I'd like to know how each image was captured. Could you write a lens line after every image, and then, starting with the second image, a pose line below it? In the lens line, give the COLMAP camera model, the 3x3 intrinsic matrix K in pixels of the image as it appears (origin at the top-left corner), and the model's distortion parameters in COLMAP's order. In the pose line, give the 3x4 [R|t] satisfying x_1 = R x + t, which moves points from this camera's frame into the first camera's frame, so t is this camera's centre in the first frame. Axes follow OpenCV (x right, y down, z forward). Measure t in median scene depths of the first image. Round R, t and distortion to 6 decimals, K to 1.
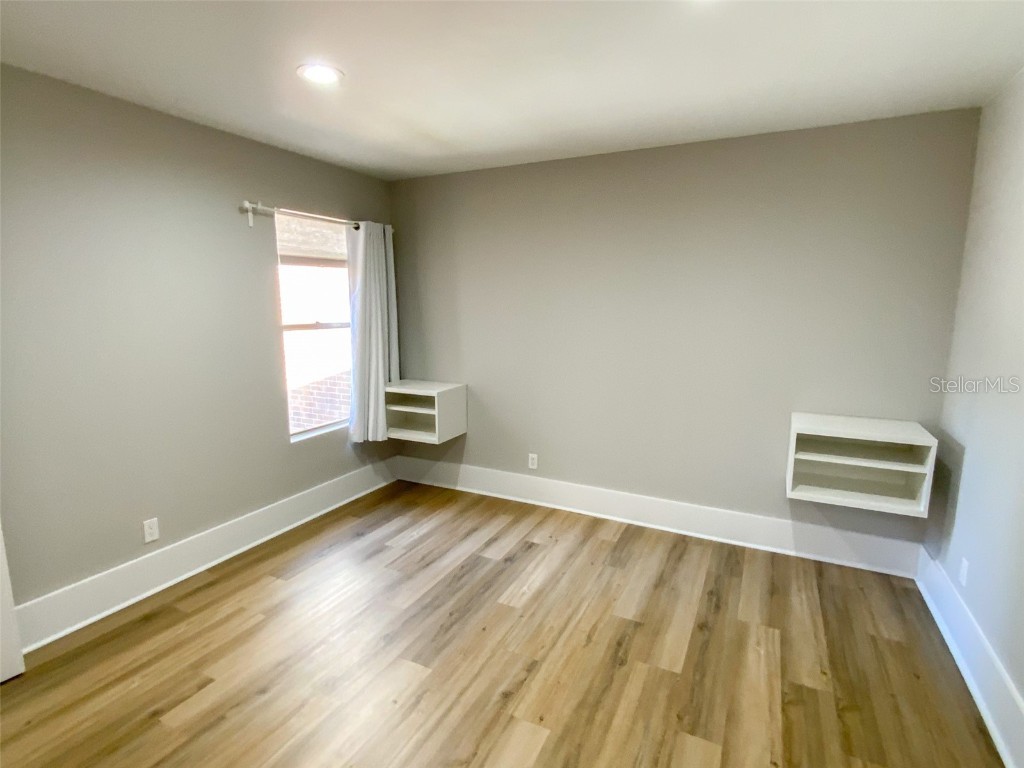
lens RADIAL K [[518.1, 0, 513.6], [0, 518.1, 385.3], [0, 0, 1]] dist [0.022703, -0.024563]
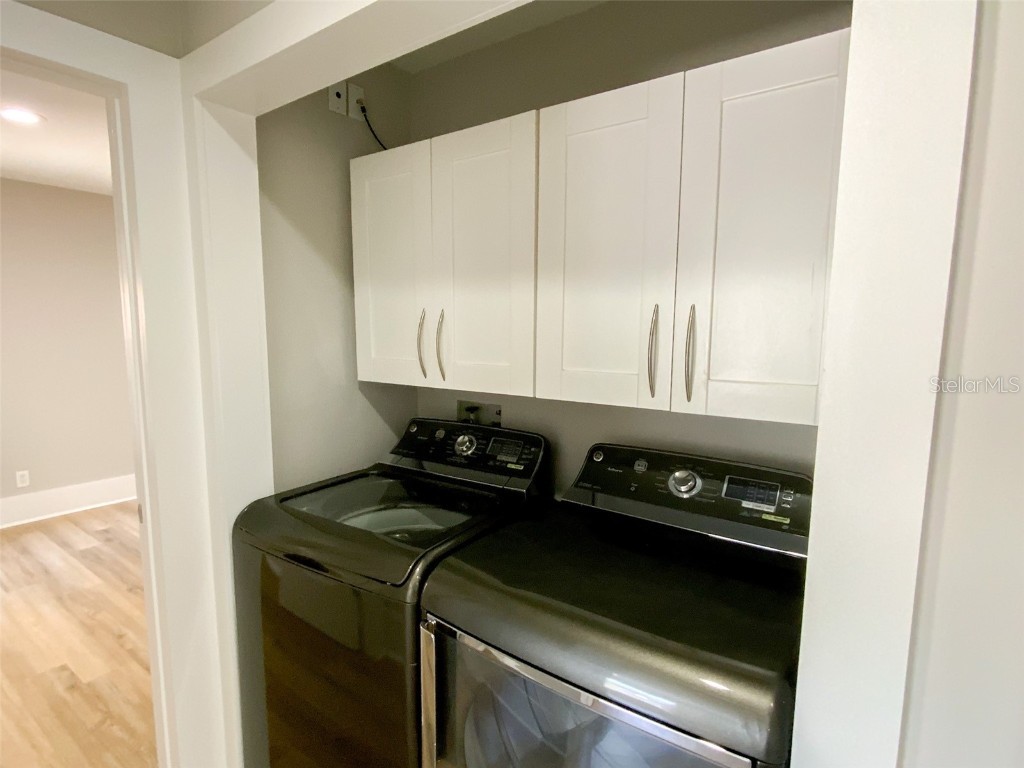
lens RADIAL K [[504.1, 0, 515.8], [0, 504.1, 387.6], [0, 0, 1]] dist [0.016303, -0.016904]
pose [[0.138149, -0.114481, 0.983773, -0.927951], [0.145886, 0.984814, 0.094116, 0.024950], [-0.979608, 0.130517, 0.152752, -0.104249]]
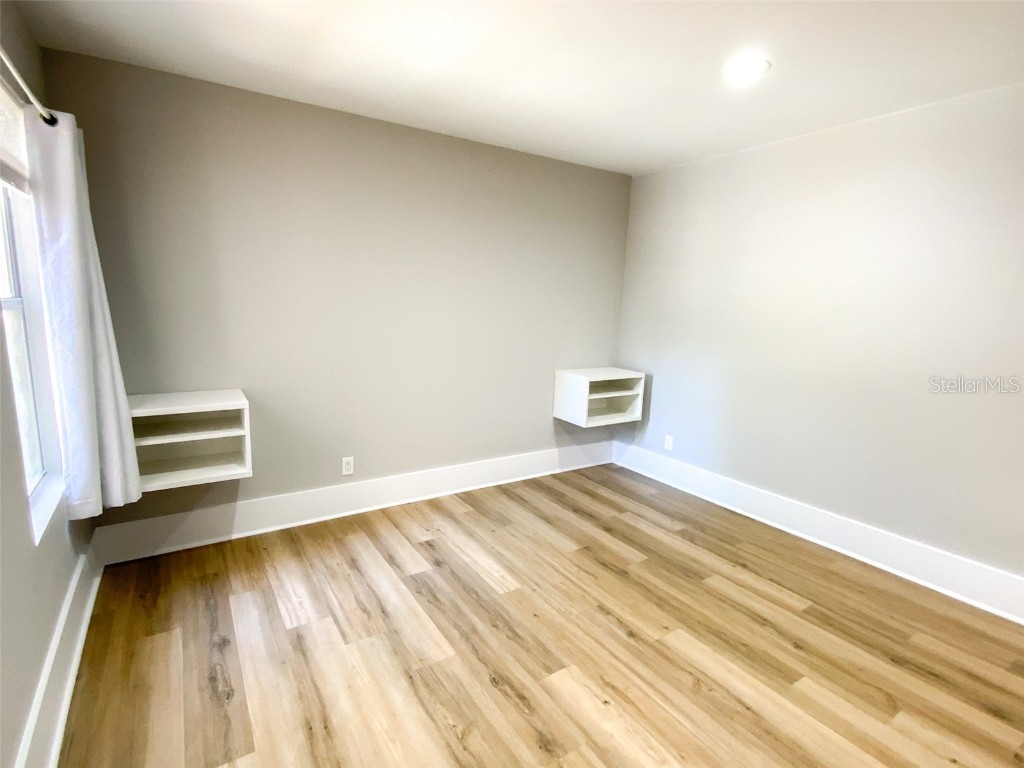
lens RADIAL K [[504.1, 0, 515.8], [0, 504.1, 387.6], [0, 0, 1]] dist [0.016303, -0.016904]
pose [[0.502729, -0.139136, 0.853173, -0.635588], [0.104236, 0.989517, 0.099950, -0.043338], [-0.858136, 0.038683, 0.511963, 0.404120]]
